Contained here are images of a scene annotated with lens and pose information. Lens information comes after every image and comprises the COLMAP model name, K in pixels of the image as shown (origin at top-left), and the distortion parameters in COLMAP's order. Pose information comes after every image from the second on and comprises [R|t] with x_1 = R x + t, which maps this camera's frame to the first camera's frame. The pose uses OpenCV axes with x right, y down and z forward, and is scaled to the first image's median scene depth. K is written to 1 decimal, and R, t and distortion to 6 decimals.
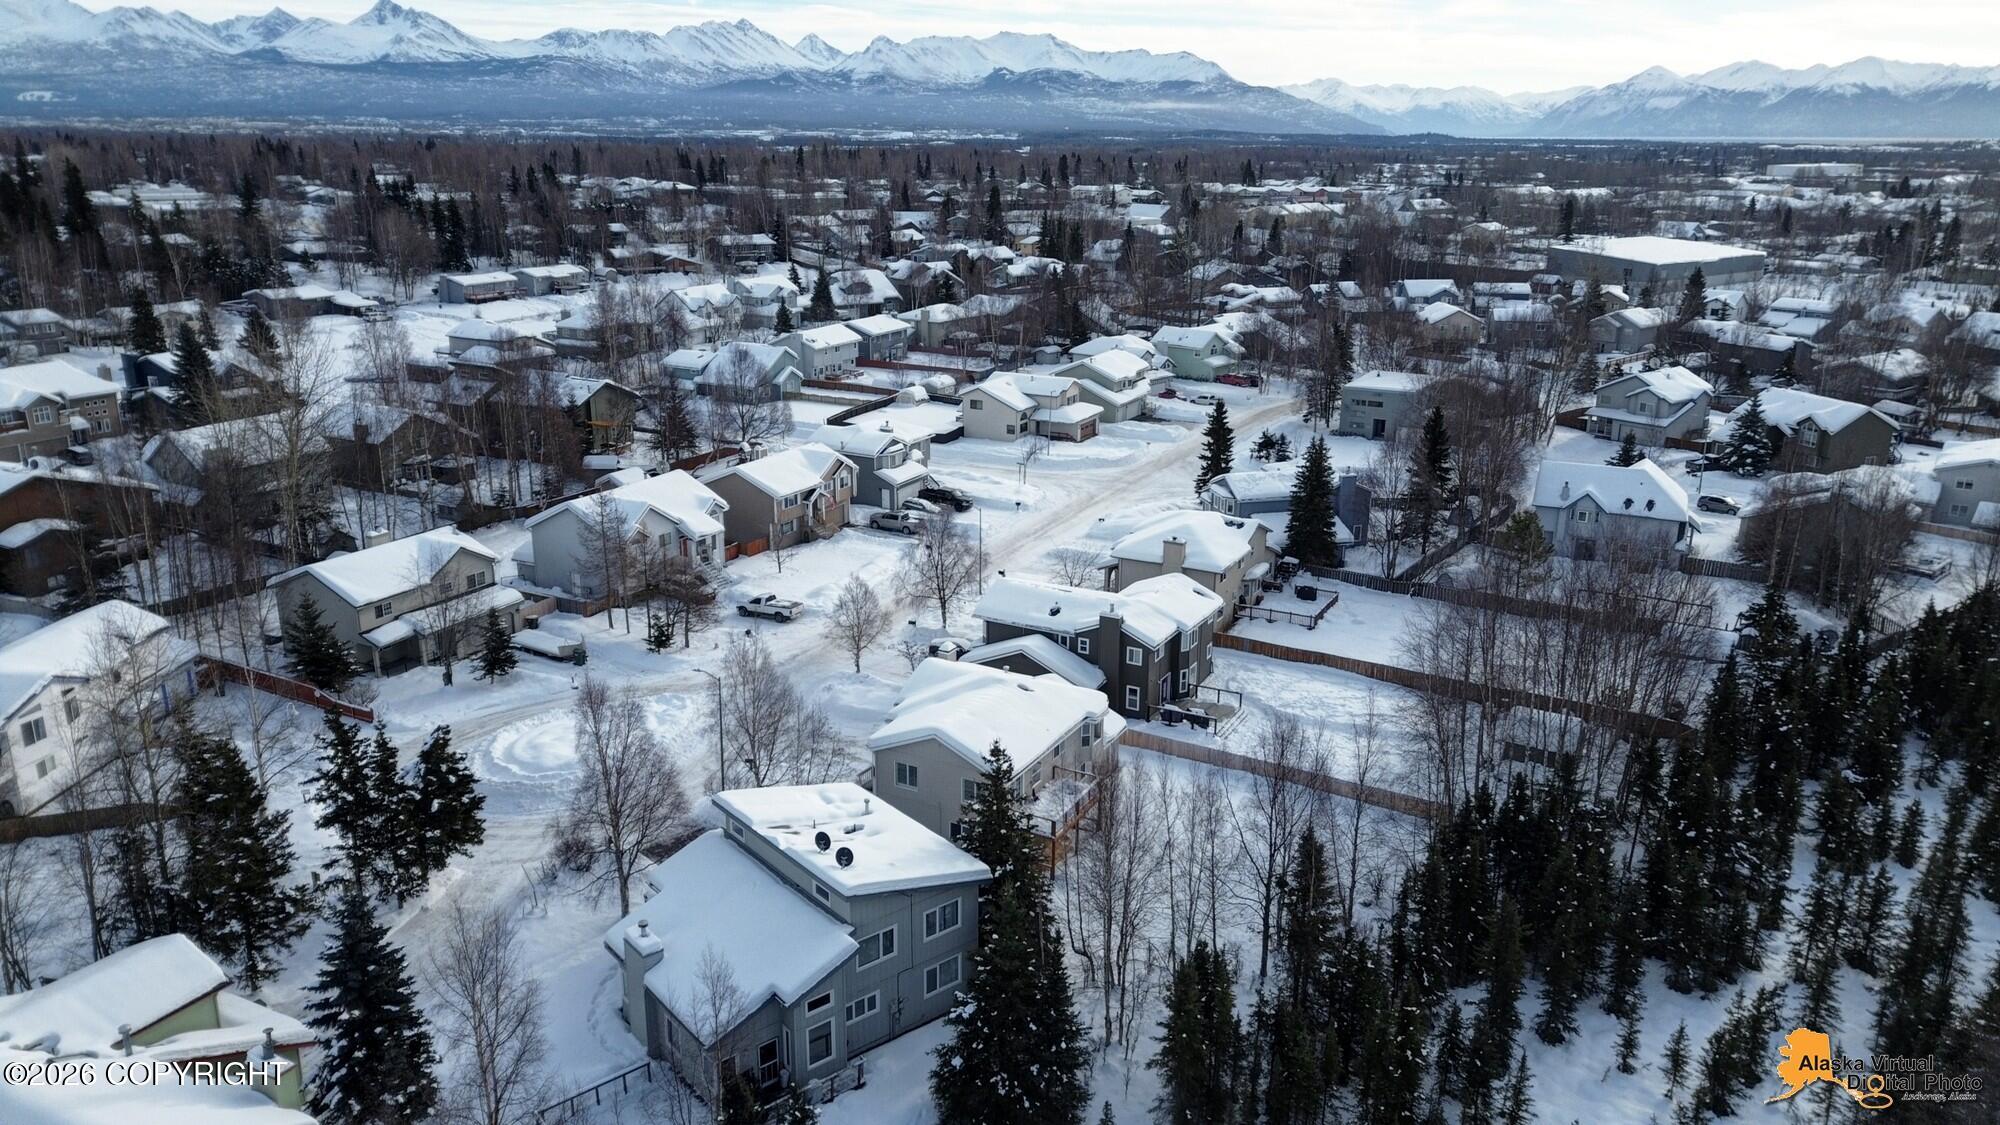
lens RADIAL K [[1379.9, 0, 1000.0], [0, 1379.9, 562.5], [0, 0, 1]] dist [0.041820, -0.047954]
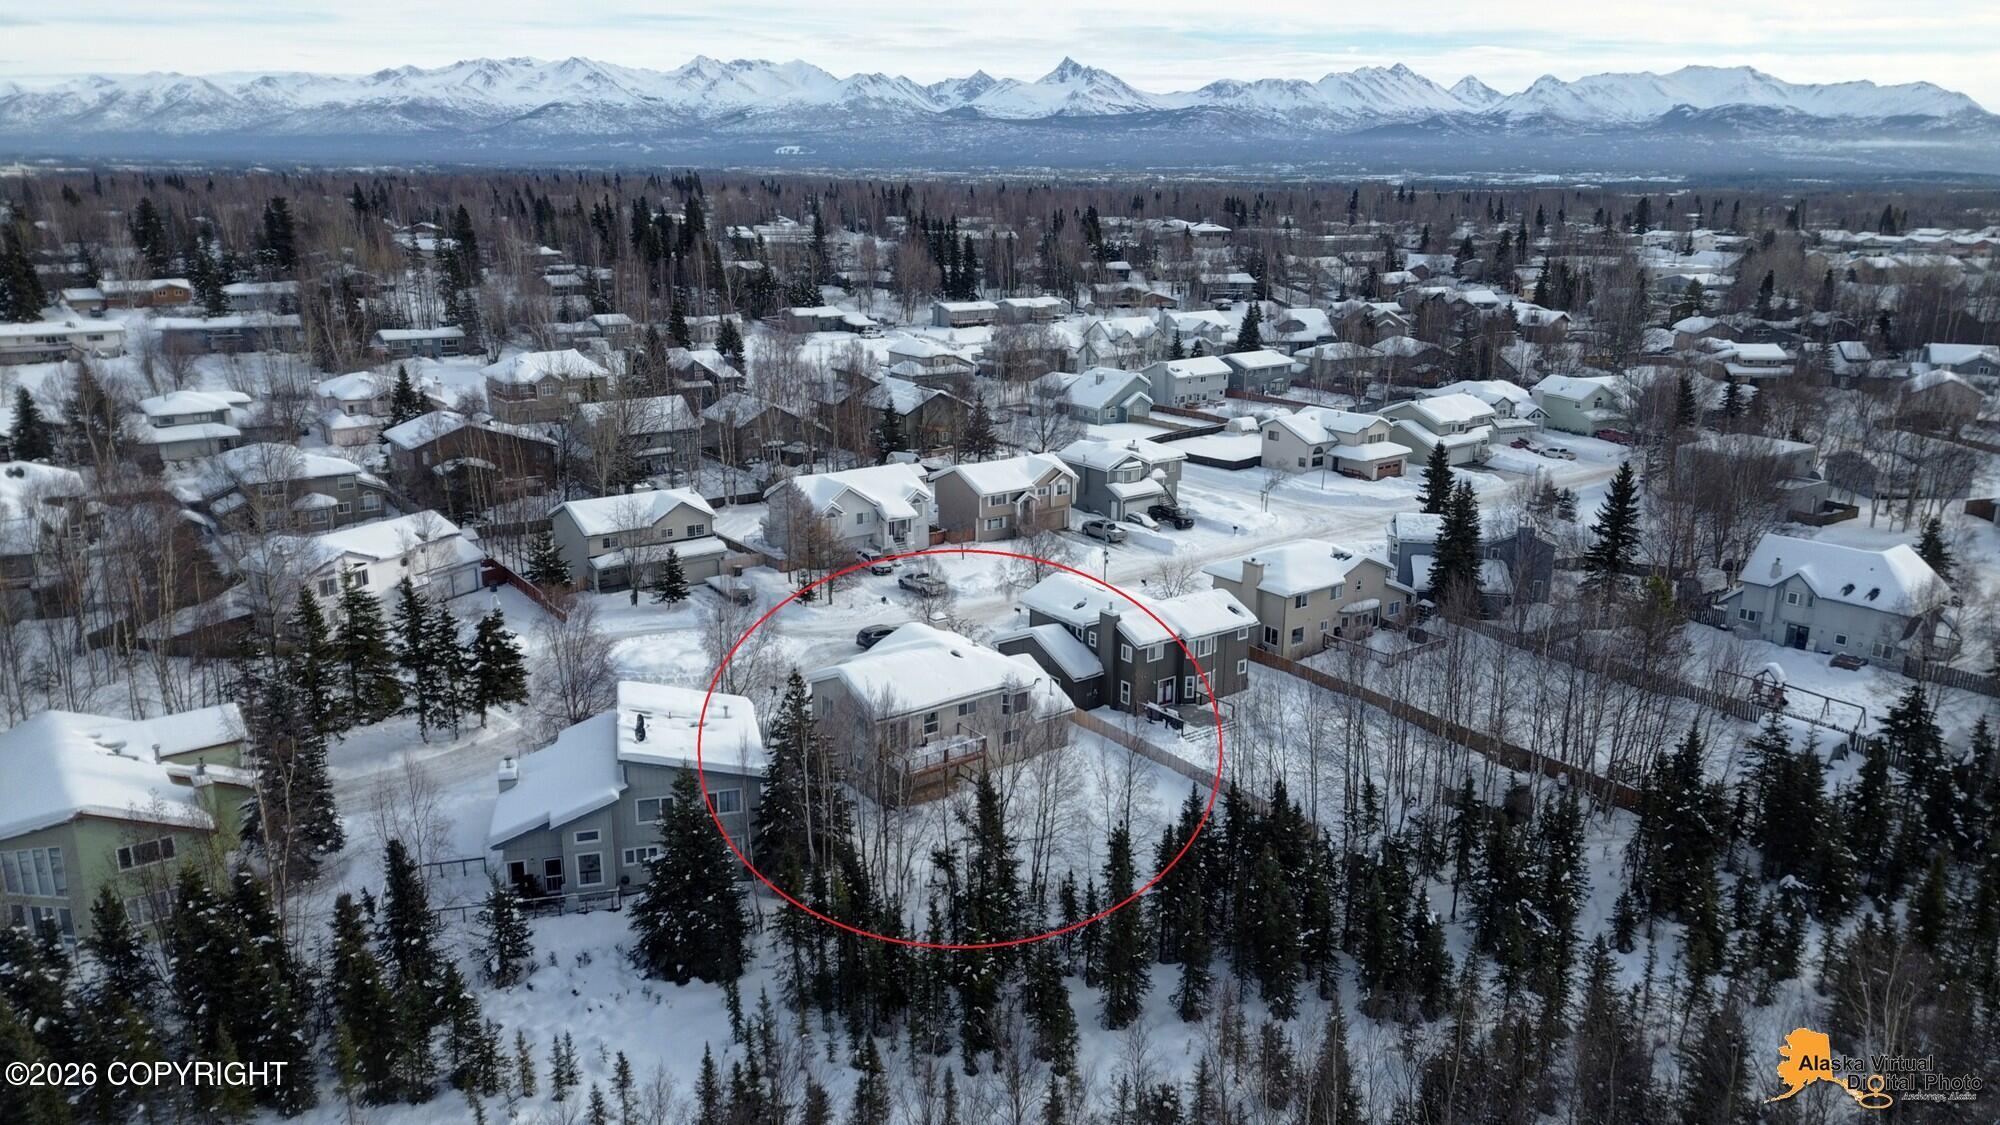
lens RADIAL K [[1379.9, 0, 1000.0], [0, 1379.9, 562.5], [0, 0, 1]] dist [0.041820, -0.047954]
pose [[0.906264, 0.111483, -0.407747, 0.225346], [-0.123613, 0.992325, -0.003429, 0.007034], [0.404235, 0.053510, 0.913088, -0.011247]]
